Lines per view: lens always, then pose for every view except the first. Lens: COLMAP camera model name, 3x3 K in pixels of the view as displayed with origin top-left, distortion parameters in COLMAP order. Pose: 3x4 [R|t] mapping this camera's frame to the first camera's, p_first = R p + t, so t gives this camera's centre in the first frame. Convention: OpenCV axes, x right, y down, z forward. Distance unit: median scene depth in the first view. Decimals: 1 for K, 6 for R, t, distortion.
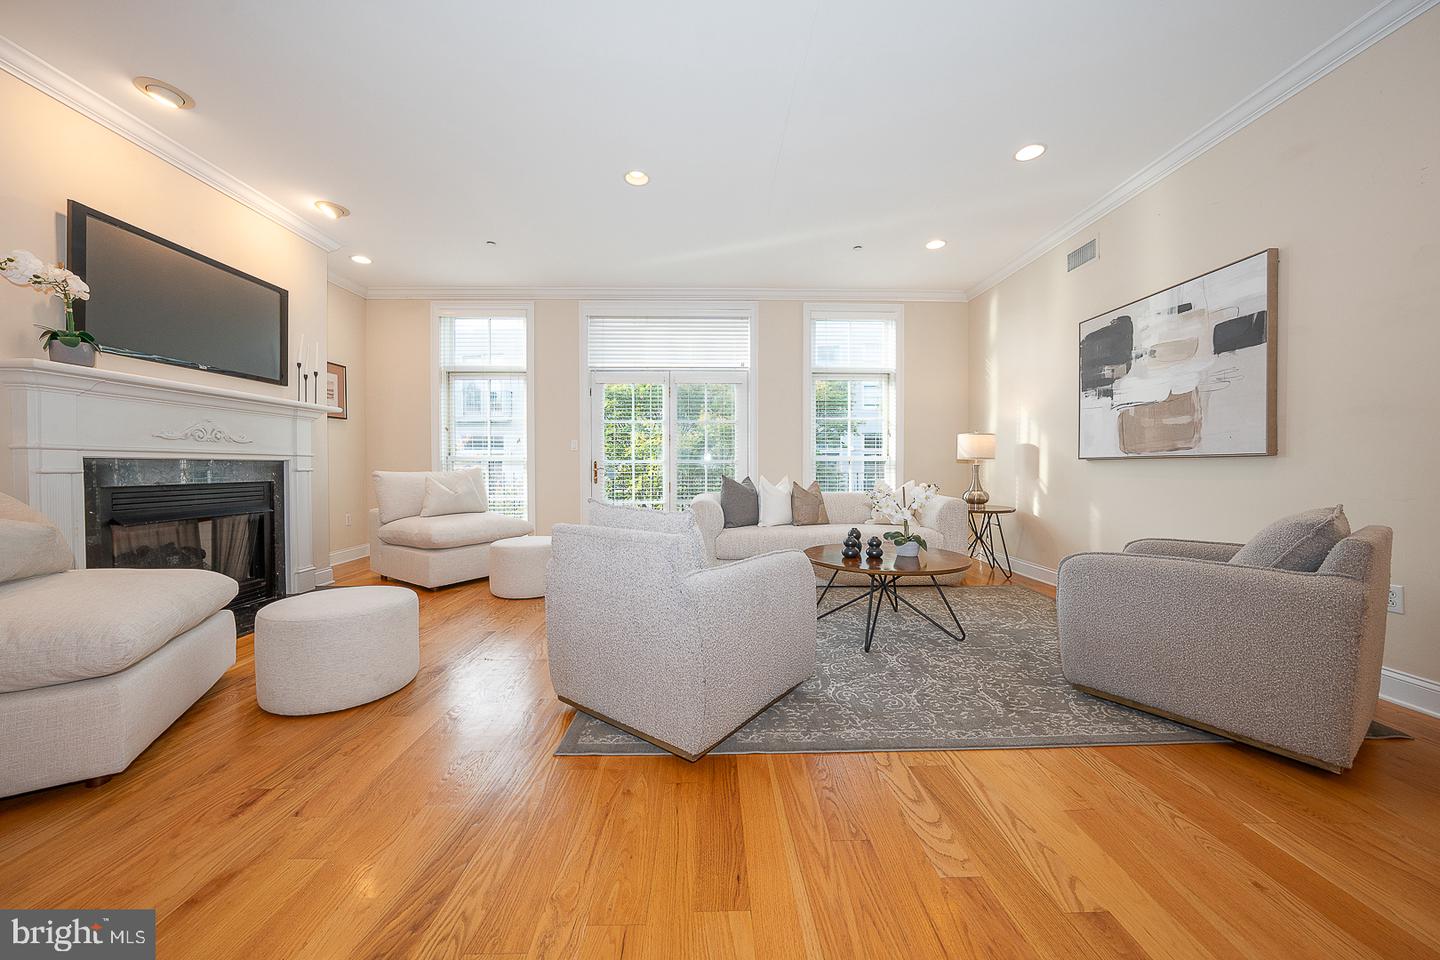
lens RADIAL K [[494.2, 0, 721.0], [0, 494.2, 476.1], [0, 0, 1]] dist [-0.028189, 0.006244]
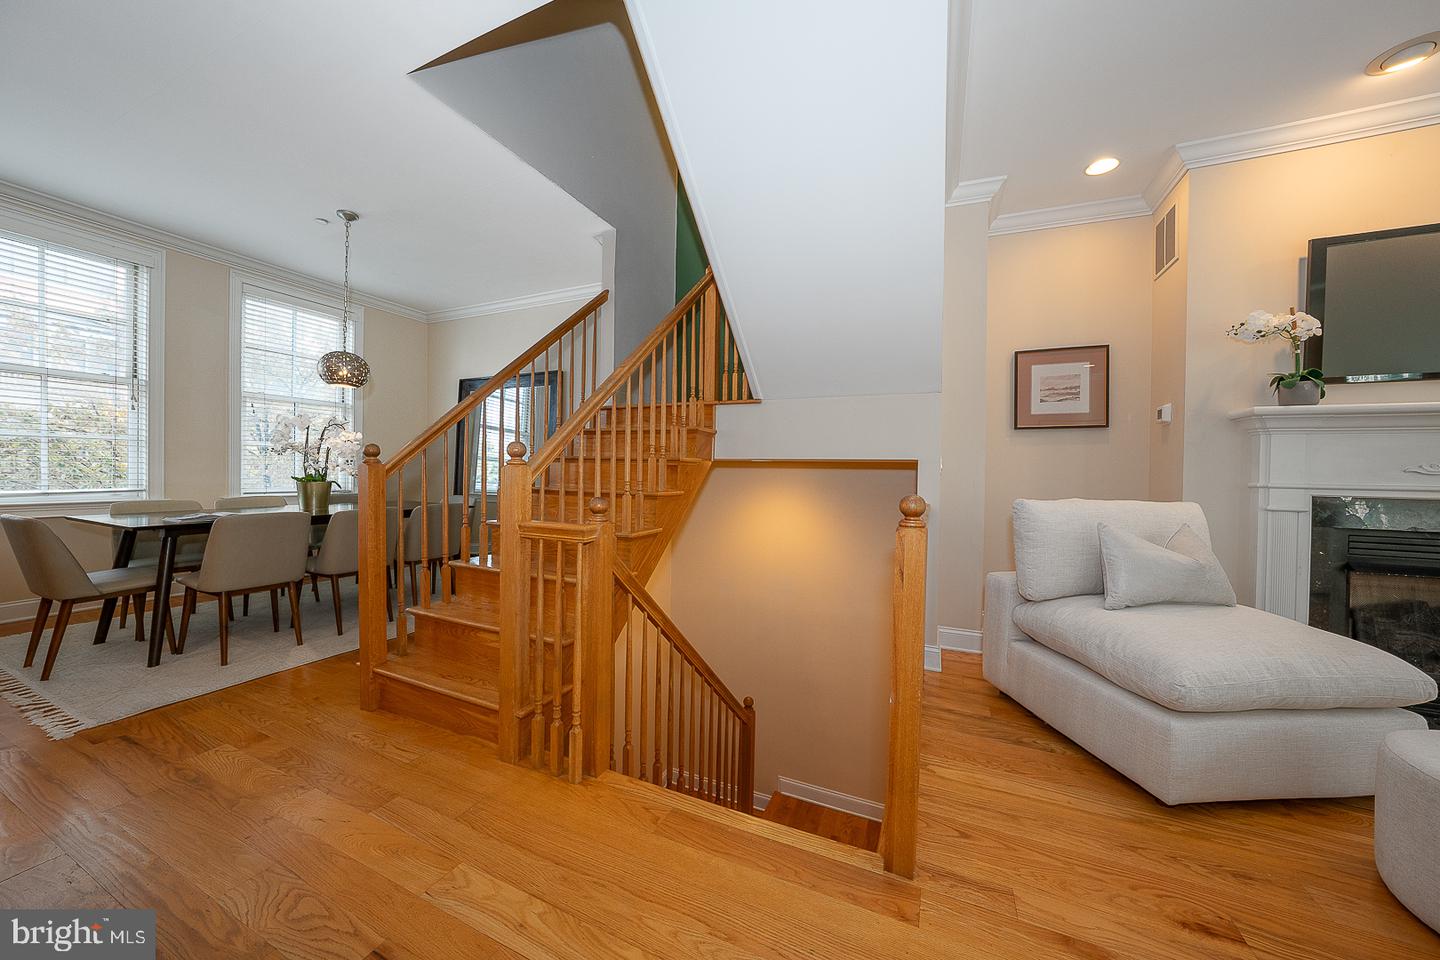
lens RADIAL K [[495.5, 0, 718.4], [0, 495.5, 474.0], [0, 0, 1]] dist [-0.026890, 0.006096]
pose [[-0.431242, -0.000040, -0.902236, 0.072030], [-0.034813, 0.999256, 0.016595, -0.049526], [0.901564, 0.038566, -0.430923, 0.277725]]
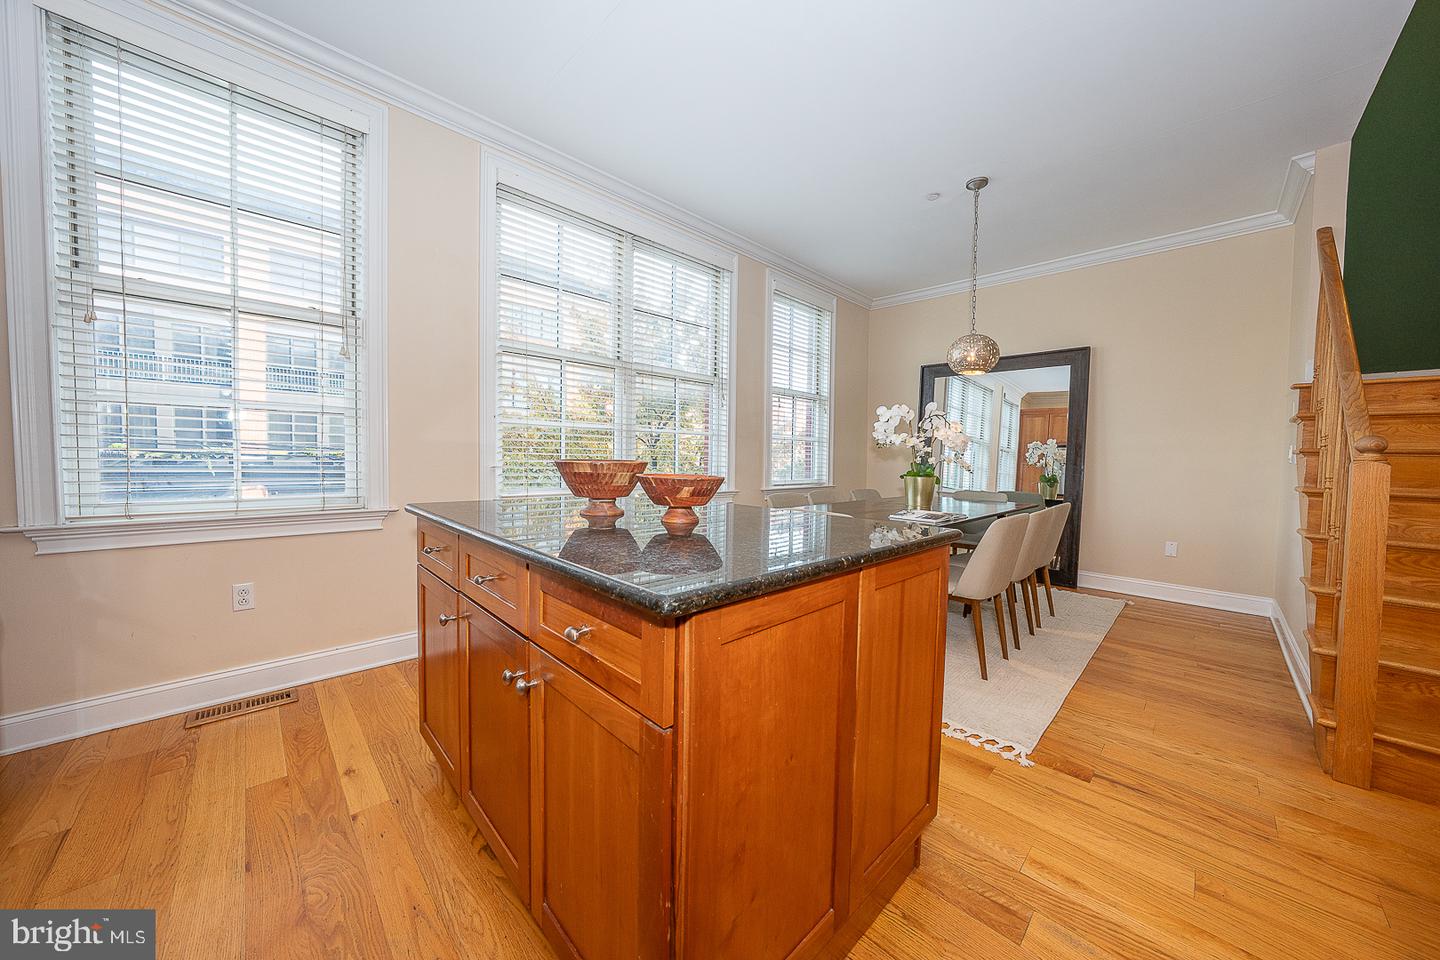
lens RADIAL K [[494.2, 0, 721.0], [0, 494.2, 476.1], [0, 0, 1]] dist [-0.028189, 0.006244]
pose [[-0.730517, 0.016546, -0.682694, 0.555502], [-0.029070, 0.998047, 0.055296, -0.027275], [0.682276, 0.060240, -0.728609, -0.649878]]
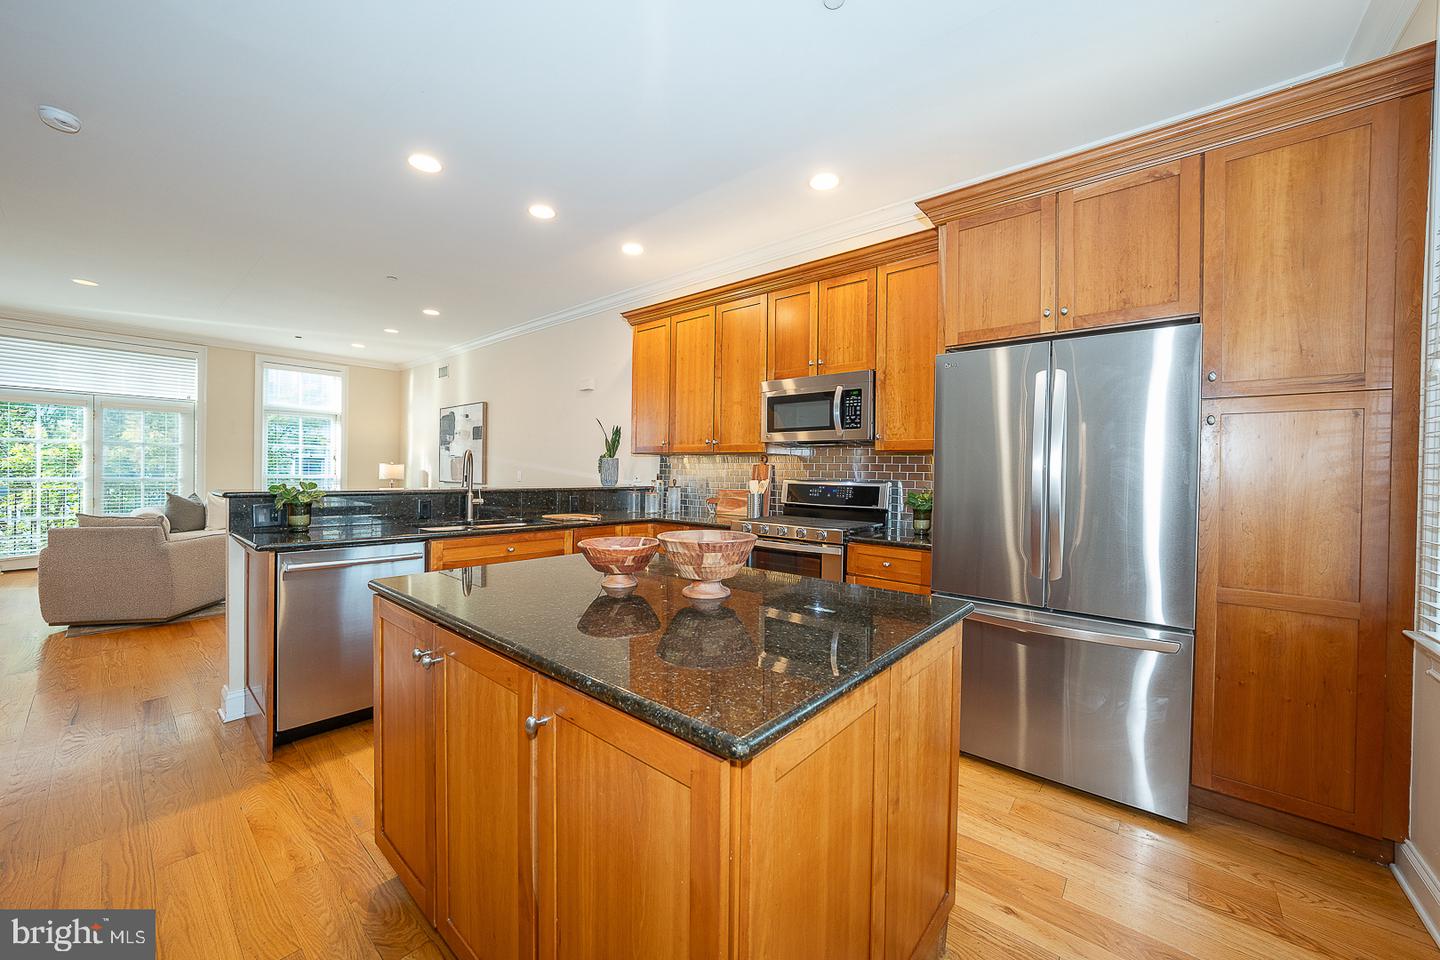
lens RADIAL K [[531.3, 0, 718.8], [0, 531.3, 476.2], [0, 0, 1]] dist [-0.014259, 0.000263]
pose [[0.663806, 0.003897, 0.747894, -0.092685], [-0.002714, 0.999992, -0.002802, -0.066524], [-0.747900, -0.000169, 0.663812, -1.465486]]
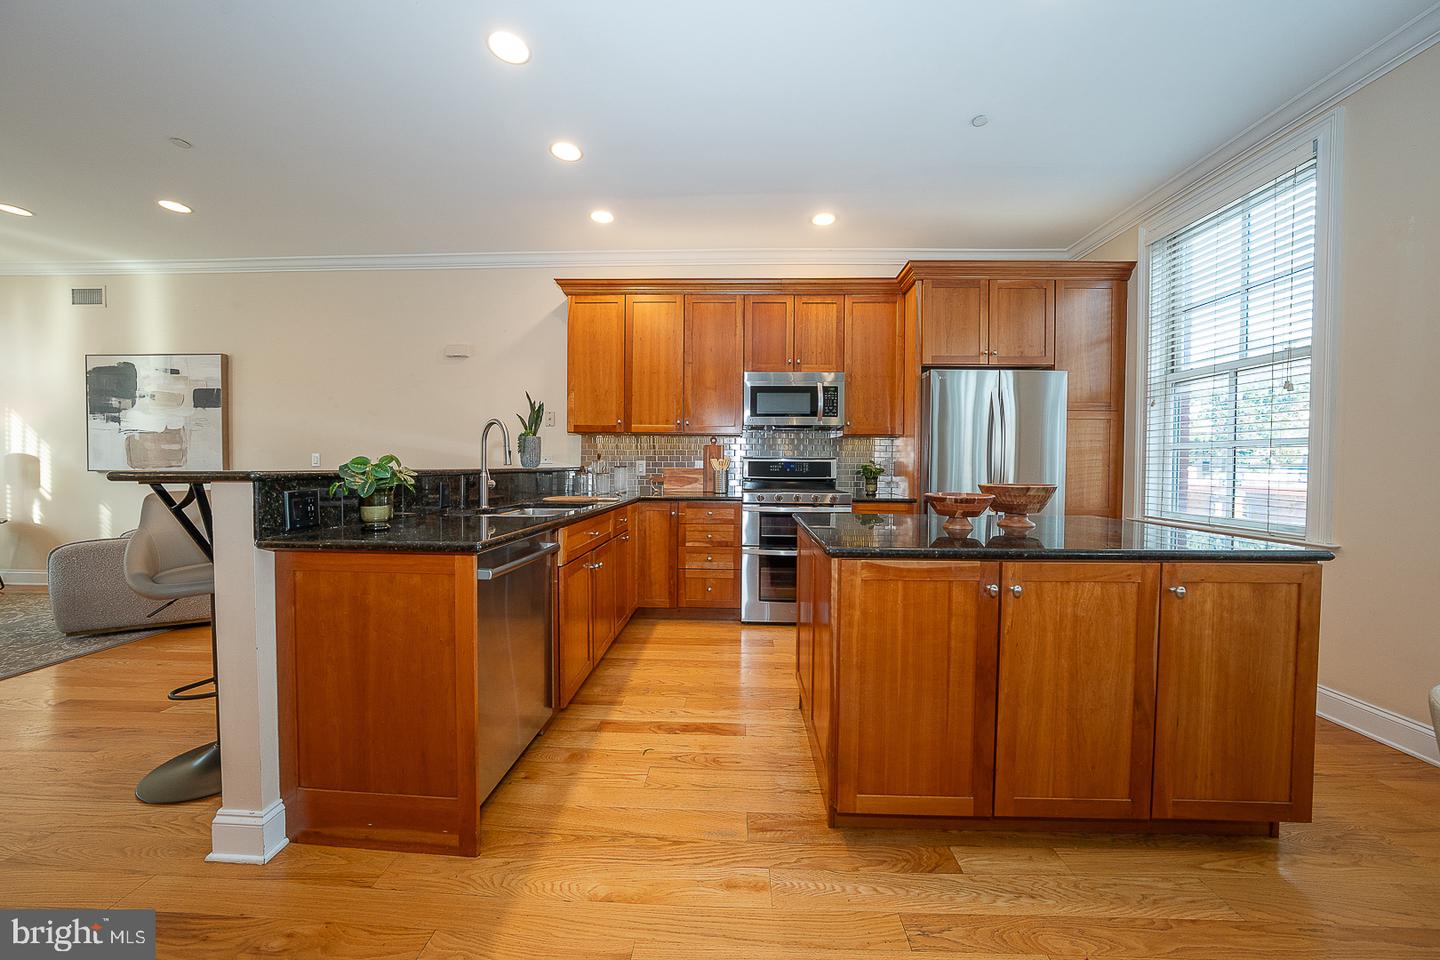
lens RADIAL K [[494.2, 0, 721.0], [0, 494.2, 476.1], [0, 0, 1]] dist [-0.028189, 0.006244]
pose [[0.058721, -0.019433, 0.998085, -0.417552], [0.009746, 0.999774, 0.018892, -0.038298], [-0.998227, 0.008618, 0.058897, -0.749375]]
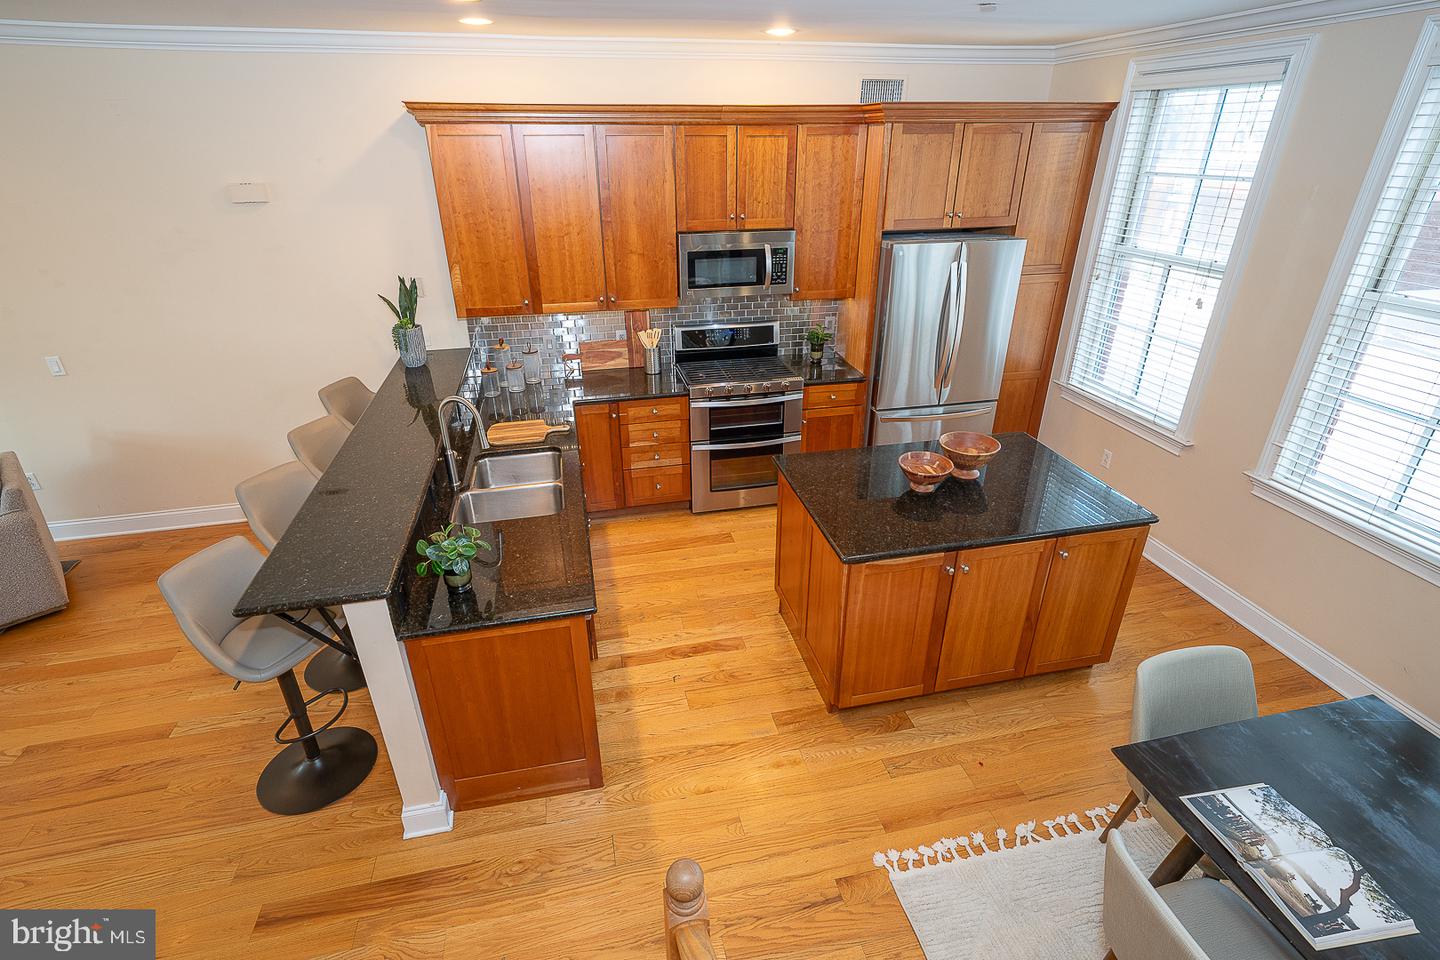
lens RADIAL K [[697.2, 0, 720.8], [0, 697.2, 474.6], [0, 0, 1]] dist [0.008398, 0.000006]
pose [[-0.200114, -0.426578, 0.882035, -0.669790], [0.021373, 0.898130, 0.439210, -0.475132], [-0.979540, 0.106744, -0.170611, -0.515904]]
